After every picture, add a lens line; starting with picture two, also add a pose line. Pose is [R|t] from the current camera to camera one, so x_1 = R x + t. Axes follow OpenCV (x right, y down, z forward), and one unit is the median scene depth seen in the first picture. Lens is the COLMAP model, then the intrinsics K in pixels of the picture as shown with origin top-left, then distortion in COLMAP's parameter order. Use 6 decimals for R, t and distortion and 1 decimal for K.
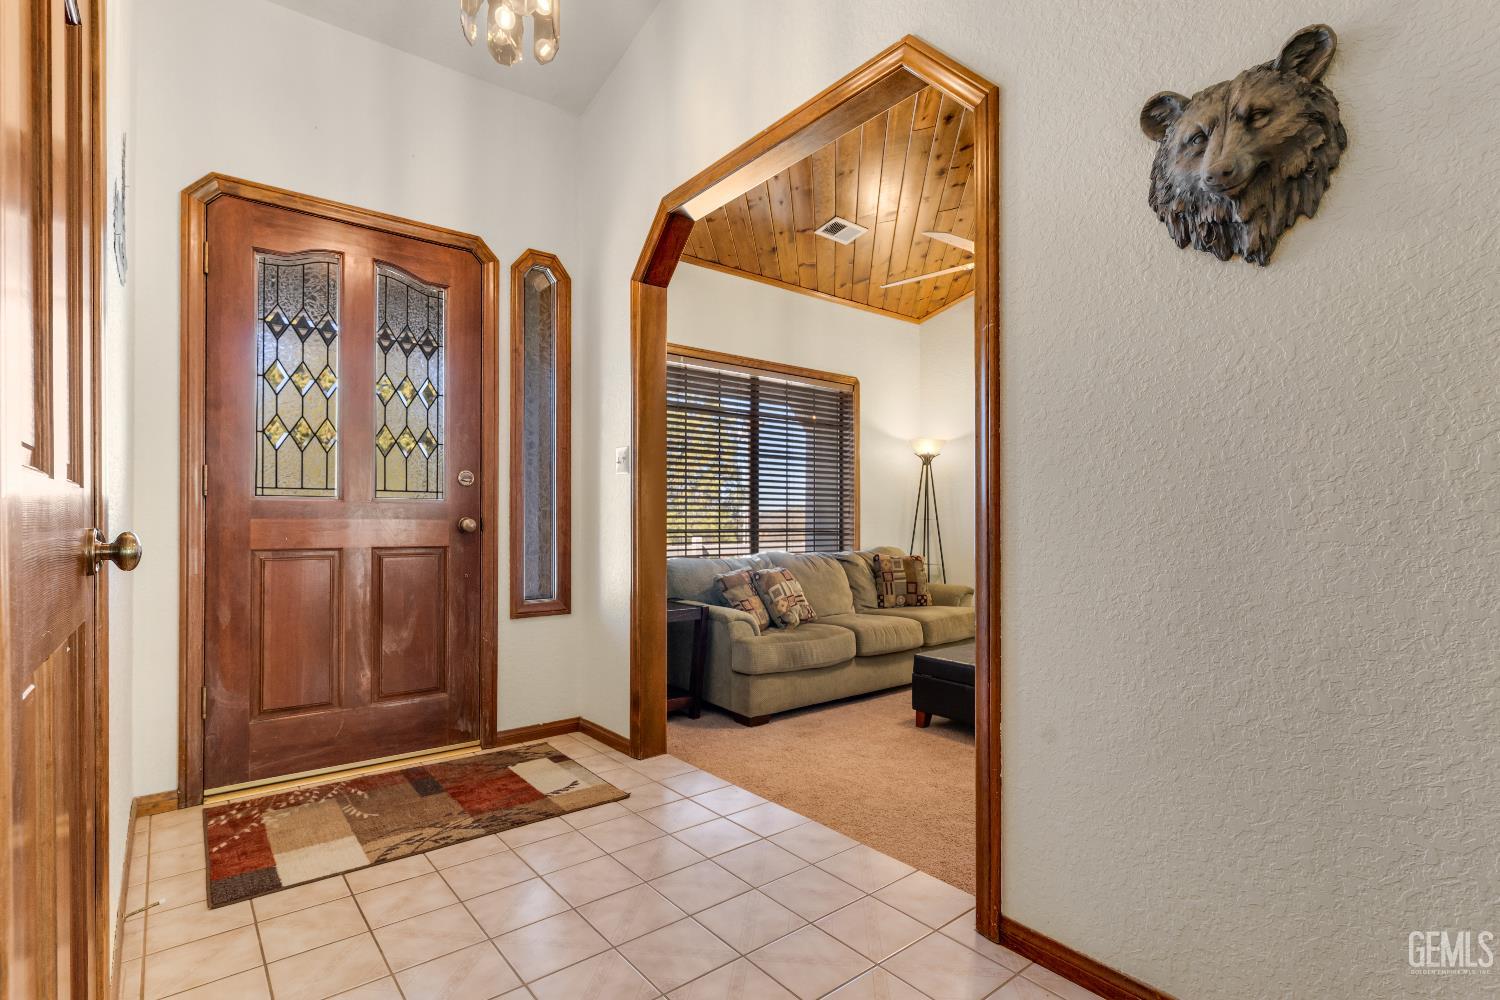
lens RADIAL K [[727.0, 0, 754.6], [0, 727.0, 509.3], [0, 0, 1]] dist [0.004652, -0.001776]
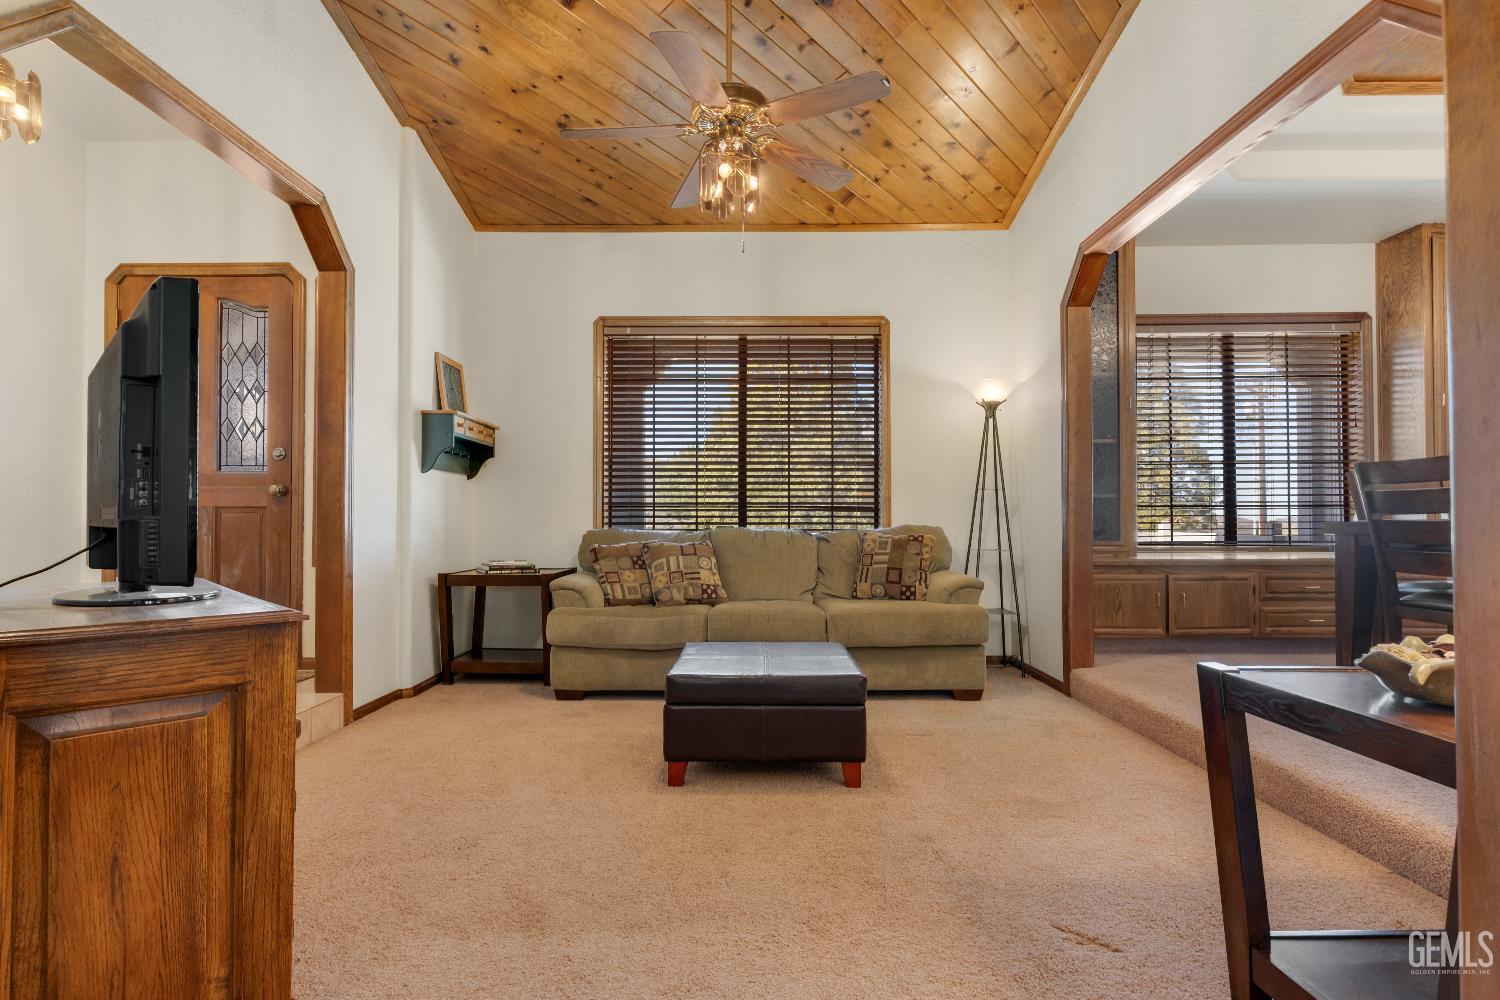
lens RADIAL K [[727.0, 0, 743.1], [0, 727.0, 509.7], [0, 0, 1]] dist [0.004652, -0.001776]
pose [[0.766514, -0.013208, -0.642091, 0.595620], [0.012331, 0.999907, -0.005847, 0.041183], [0.642109, -0.003436, 0.766606, 0.309499]]
